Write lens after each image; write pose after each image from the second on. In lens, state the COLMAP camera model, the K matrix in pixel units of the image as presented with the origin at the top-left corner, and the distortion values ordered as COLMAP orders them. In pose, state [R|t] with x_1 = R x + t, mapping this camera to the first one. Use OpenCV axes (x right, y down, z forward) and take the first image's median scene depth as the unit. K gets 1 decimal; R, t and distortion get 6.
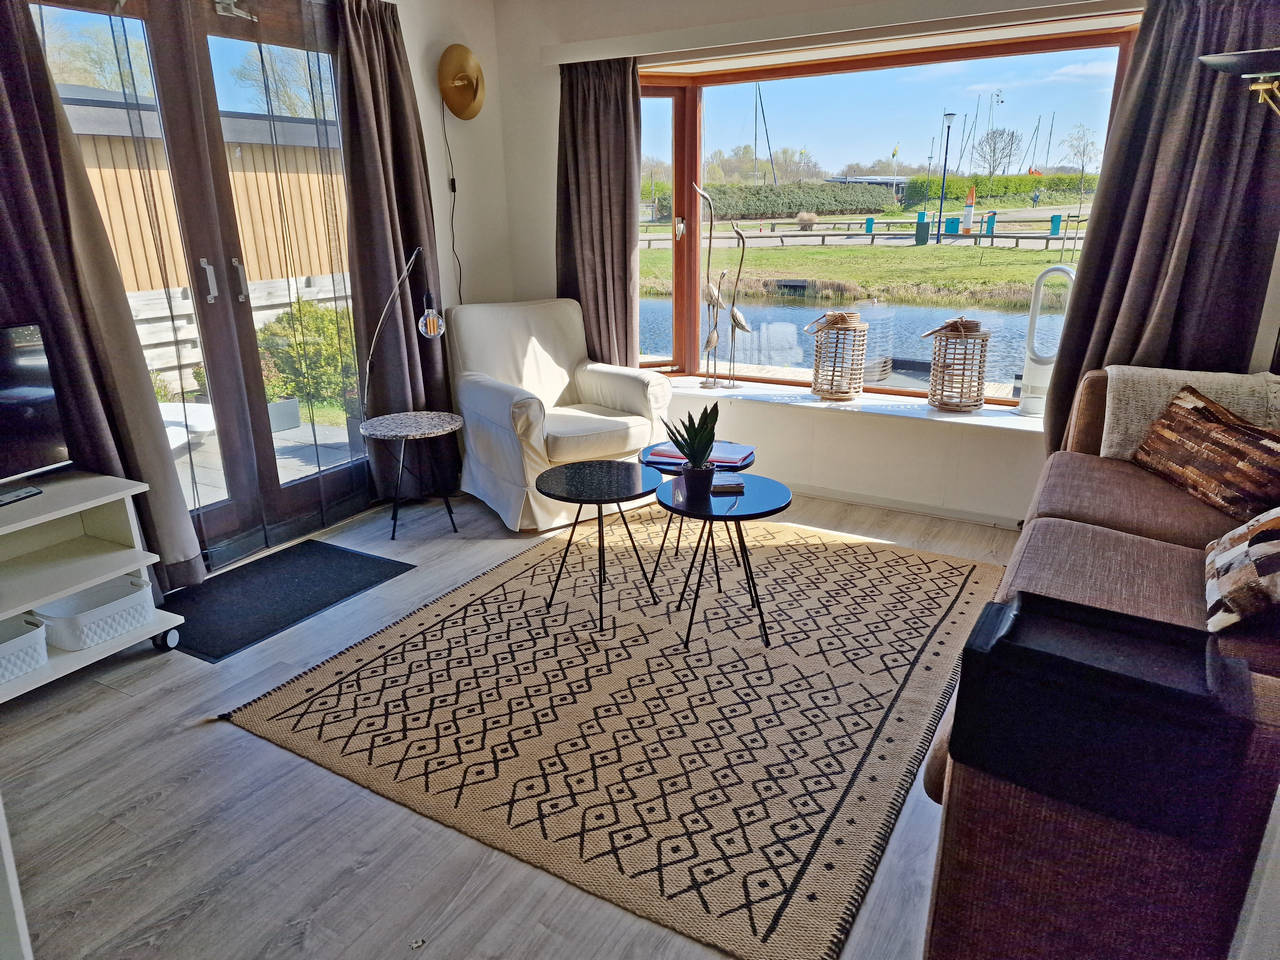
lens RADIAL K [[852.8, 0, 630.2], [0, 852.8, 475.1], [0, 0, 1]] dist [0.082482, -0.073673]
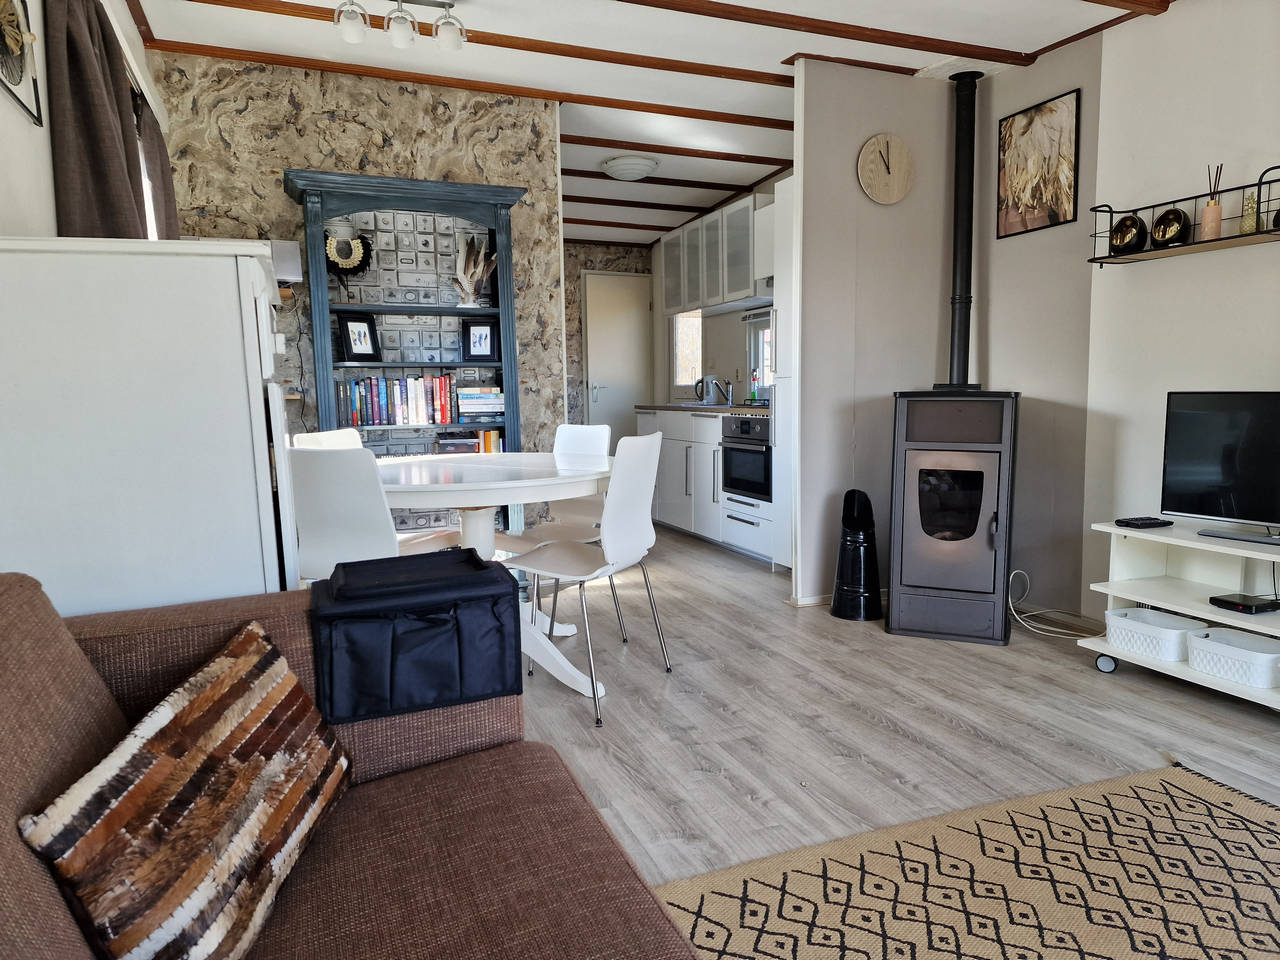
lens RADIAL K [[841.9, 0, 641.1], [0, 841.9, 485.6], [0, 0, 1]] dist [0.075551, -0.070372]
pose [[-0.608231, 0.117341, -0.785039, 0.587478], [-0.211723, 0.929198, 0.302926, -0.172658], [0.765002, 0.350460, -0.540323, 0.848084]]
